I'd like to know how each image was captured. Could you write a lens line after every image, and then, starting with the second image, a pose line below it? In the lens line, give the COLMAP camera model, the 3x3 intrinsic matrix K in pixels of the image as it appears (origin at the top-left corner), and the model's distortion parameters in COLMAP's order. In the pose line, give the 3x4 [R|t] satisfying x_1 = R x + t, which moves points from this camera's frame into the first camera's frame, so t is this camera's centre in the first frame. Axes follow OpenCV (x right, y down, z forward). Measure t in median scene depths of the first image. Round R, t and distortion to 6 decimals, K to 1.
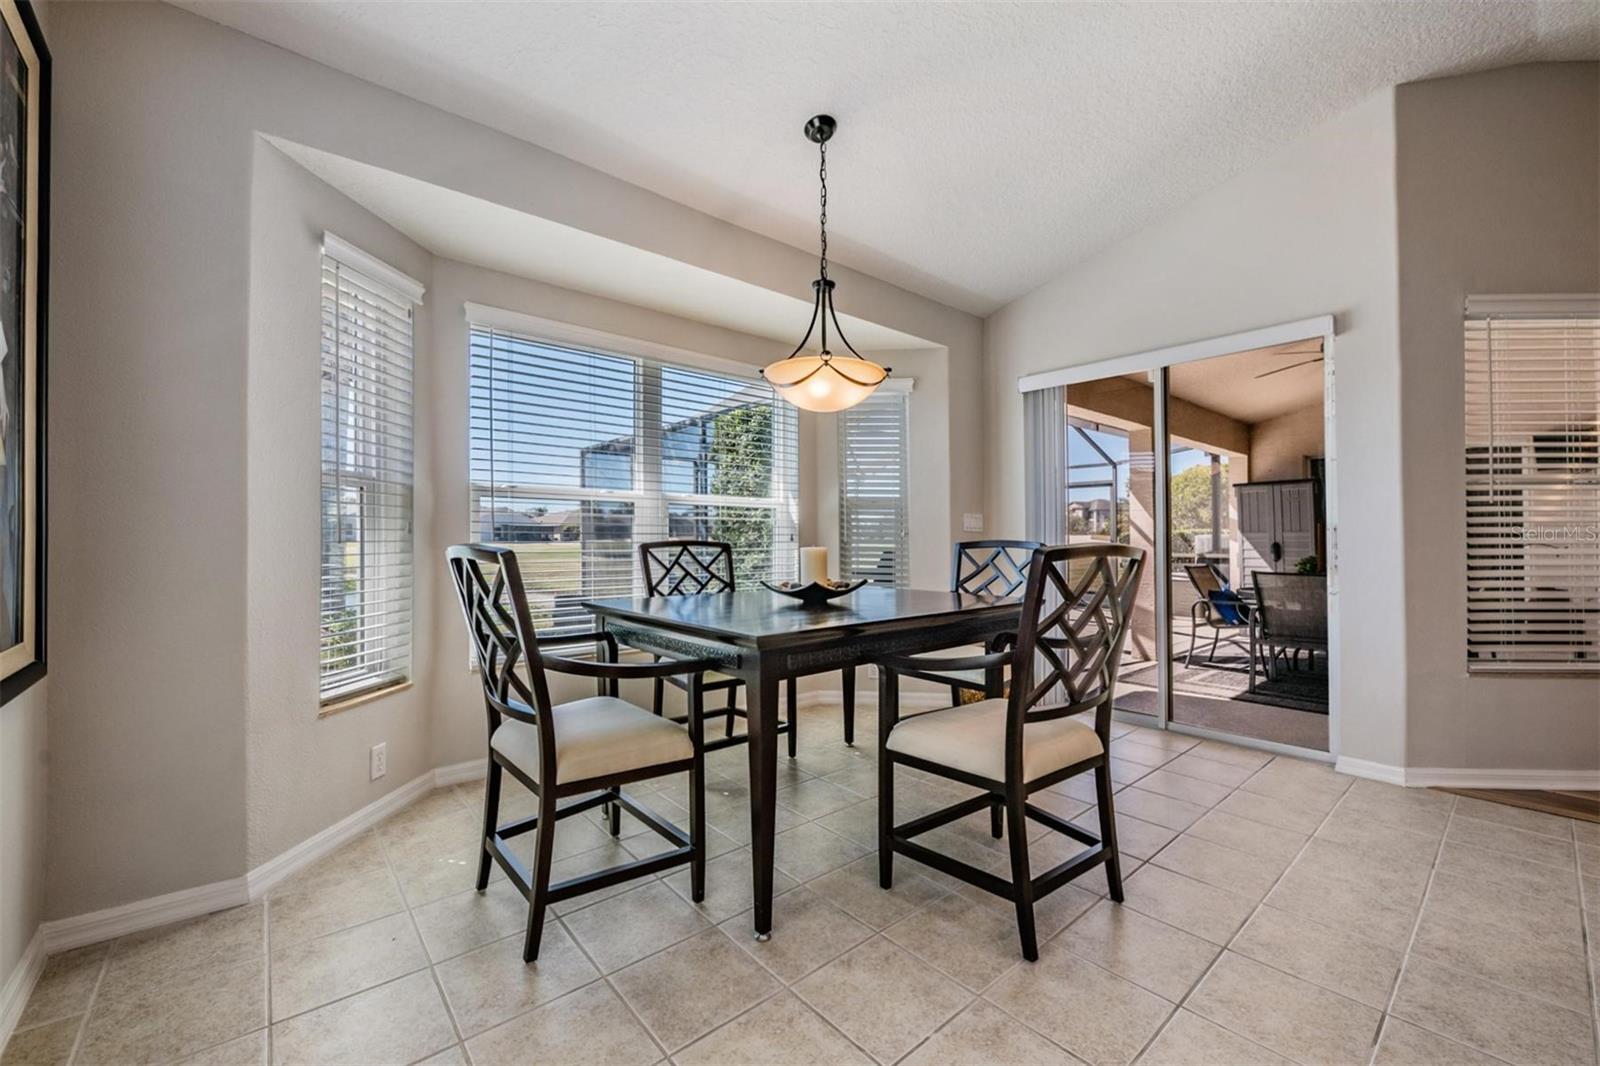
lens RADIAL K [[643.6, 0, 800.0], [0, 643.6, 533.0], [0, 0, 1]] dist [-0.000622, -0.007368]
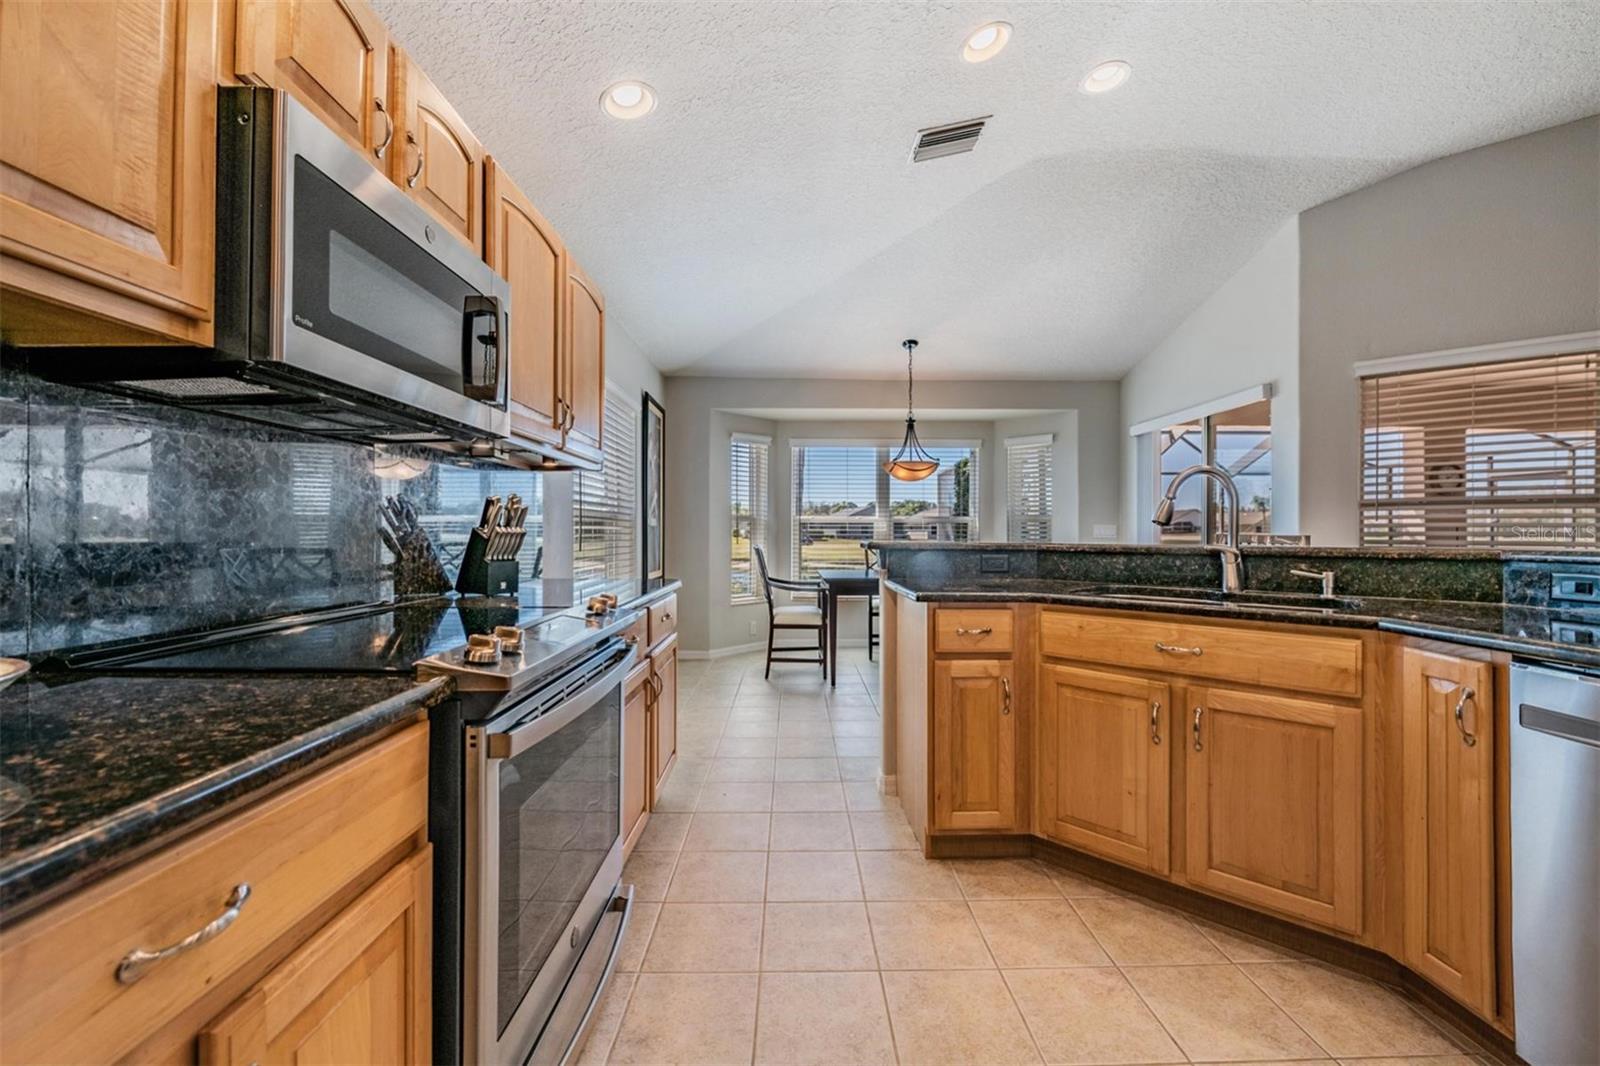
lens RADIAL K [[643.6, 0, 800.0], [0, 643.6, 533.0], [0, 0, 1]] dist [-0.000622, -0.007368]
pose [[0.766315, -0.006360, -0.642433, 1.032098], [0.004128, 0.999979, -0.004976, -0.010430], [0.642452, 0.001161, 0.766325, -0.774417]]
